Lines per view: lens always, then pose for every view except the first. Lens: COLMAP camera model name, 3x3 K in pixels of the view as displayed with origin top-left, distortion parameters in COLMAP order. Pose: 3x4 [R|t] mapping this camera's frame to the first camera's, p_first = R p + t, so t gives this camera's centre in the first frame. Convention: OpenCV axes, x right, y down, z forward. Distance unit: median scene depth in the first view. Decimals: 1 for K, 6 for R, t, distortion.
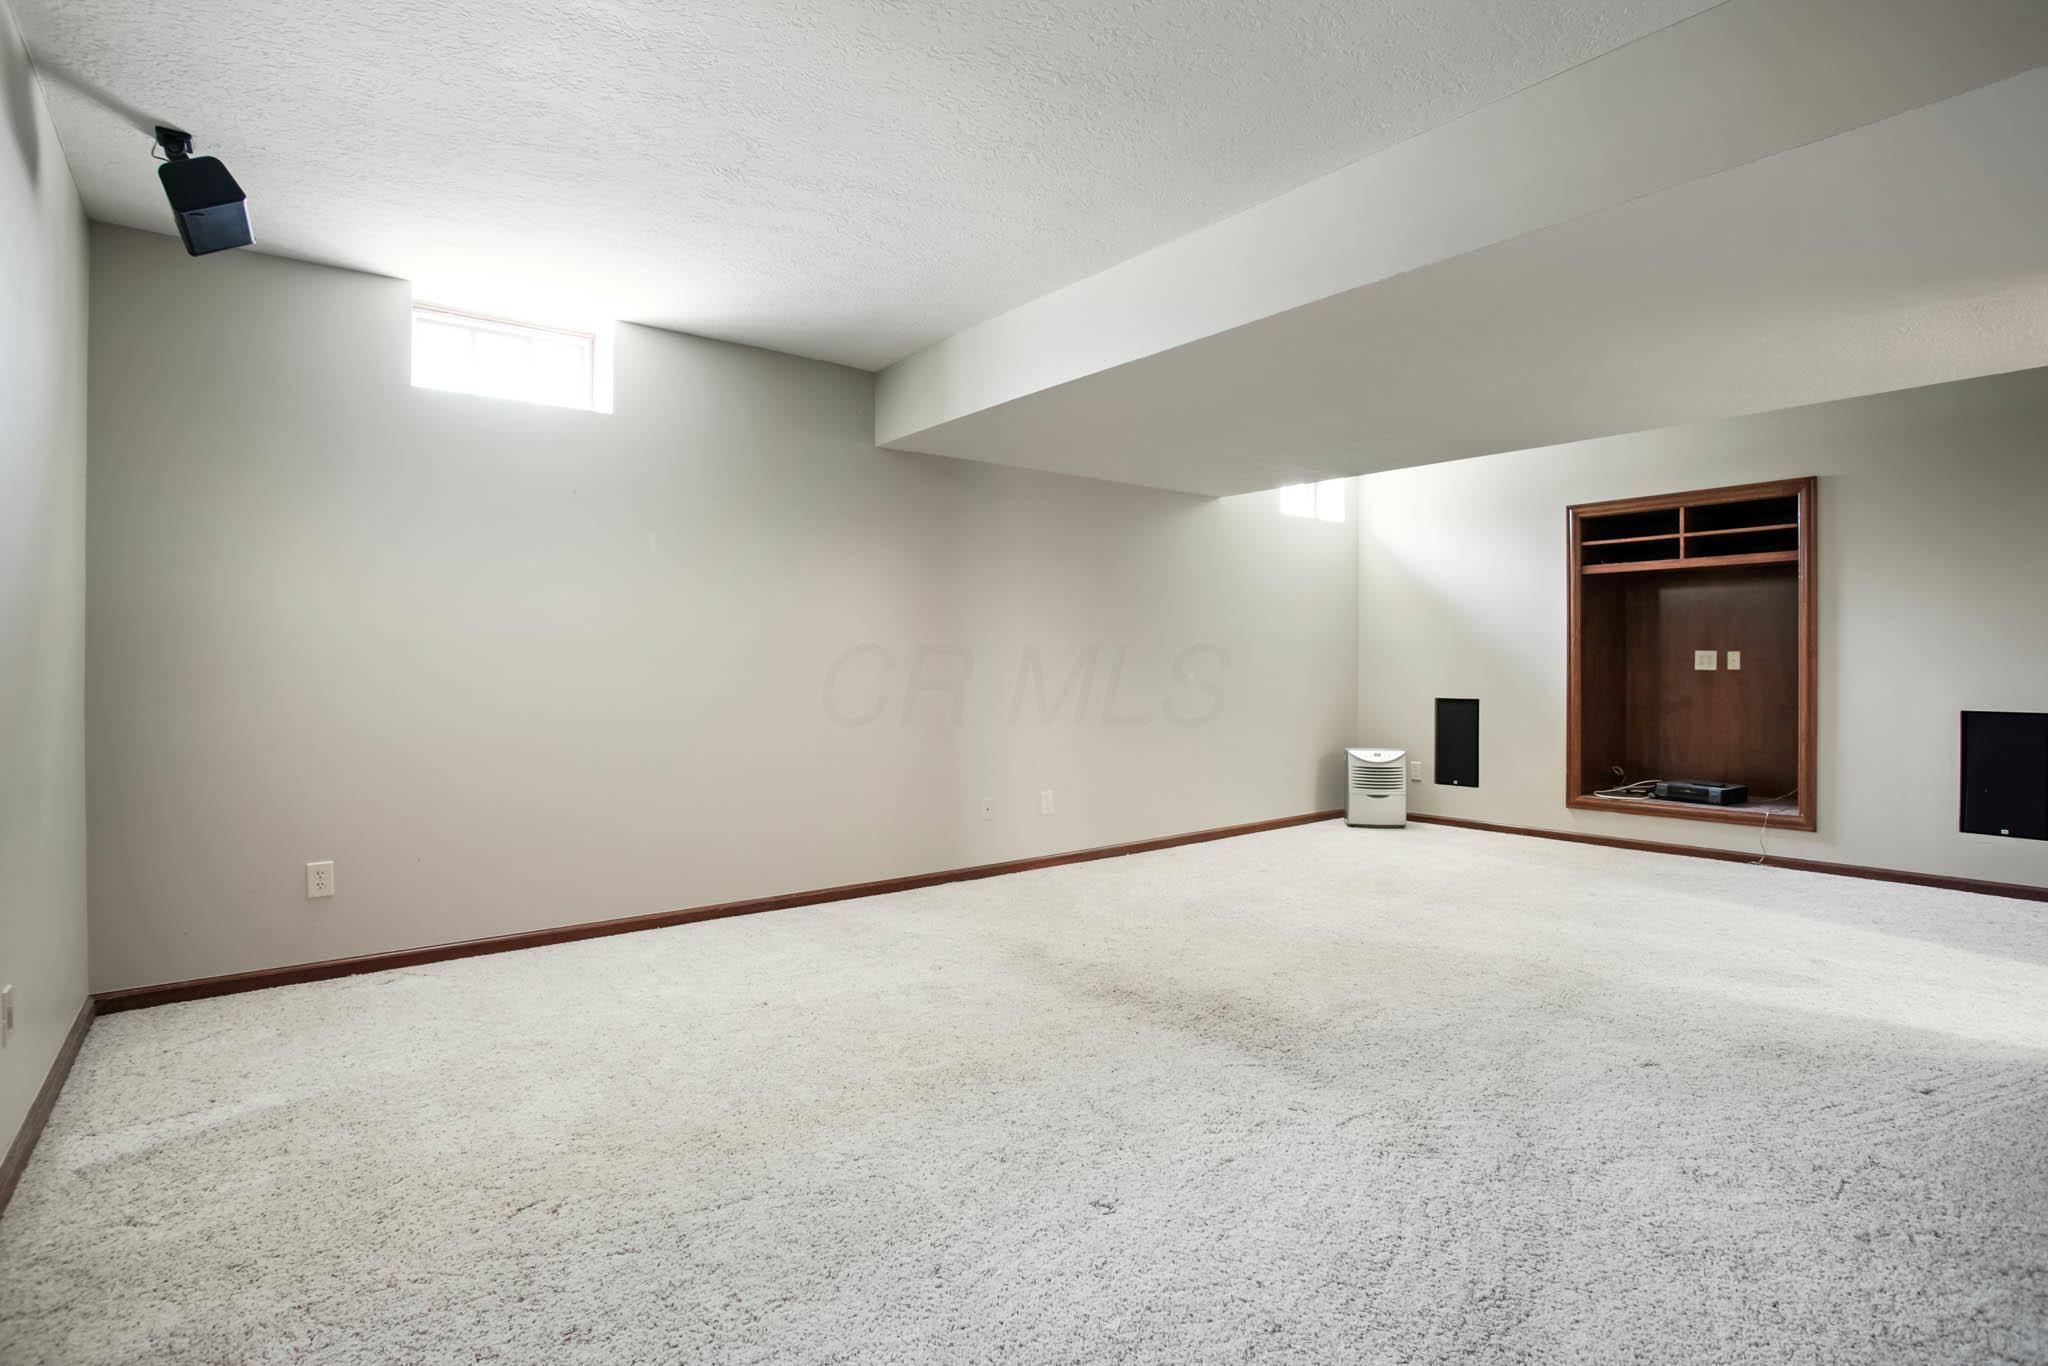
lens RADIAL K [[1001.3, 0, 1019.0], [0, 1001.3, 674.9], [0, 0, 1]] dist [-0.080267, 0.034831]
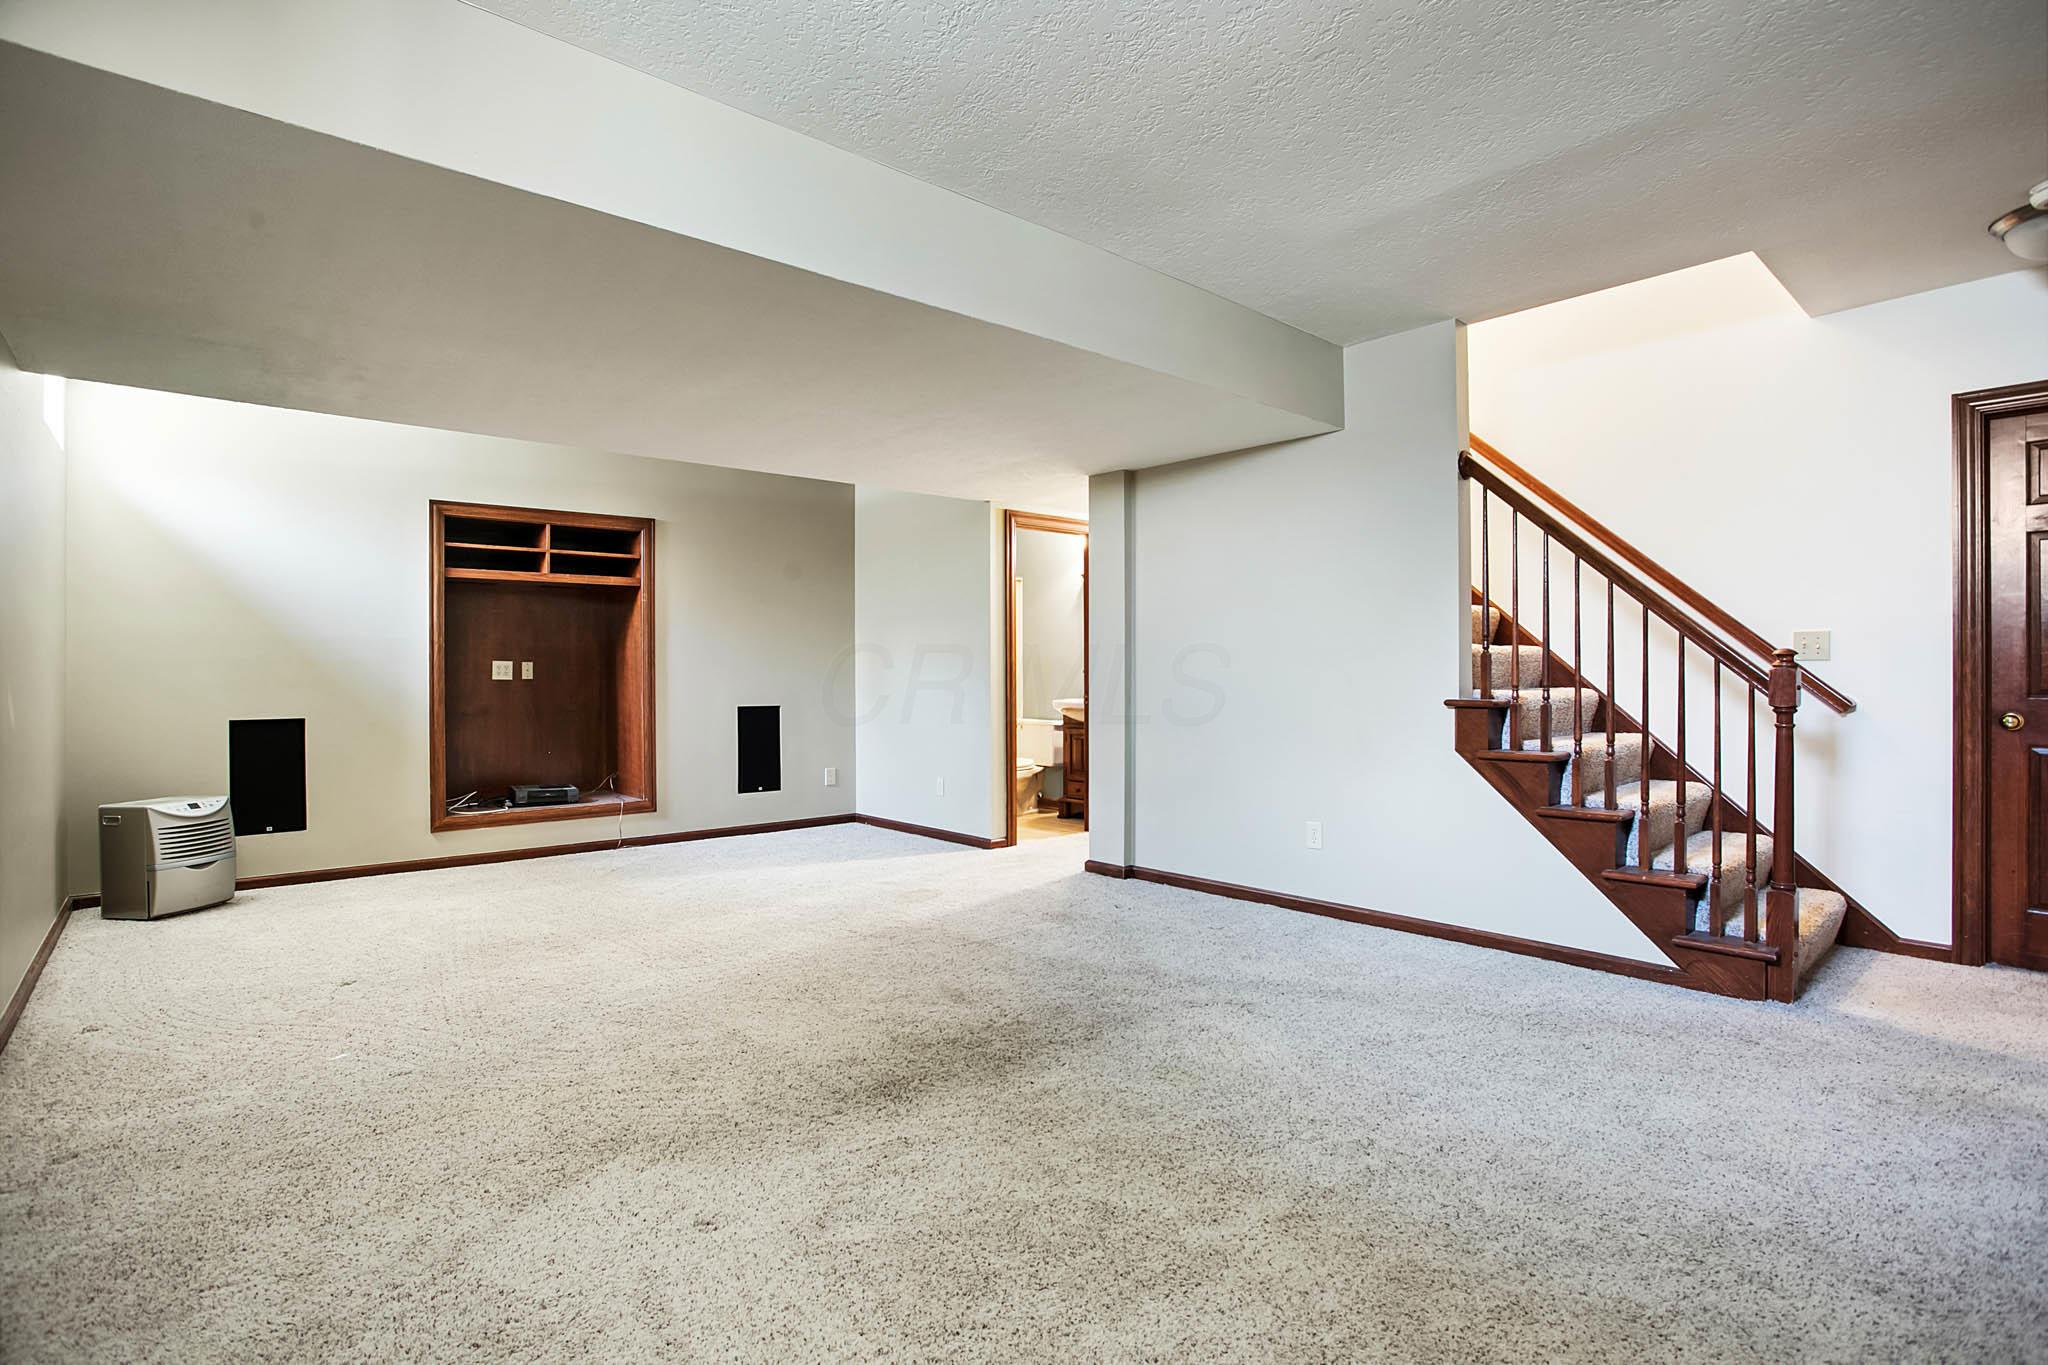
lens RADIAL K [[1001.3, 0, 1019.0], [0, 1001.3, 674.4], [0, 0, 1]] dist [-0.080267, 0.034831]
pose [[-0.040447, -0.001553, 0.999180, -0.370361], [0.016002, 0.999870, 0.002201, -0.004099], [-0.999054, 0.016078, -0.040417, 0.500772]]
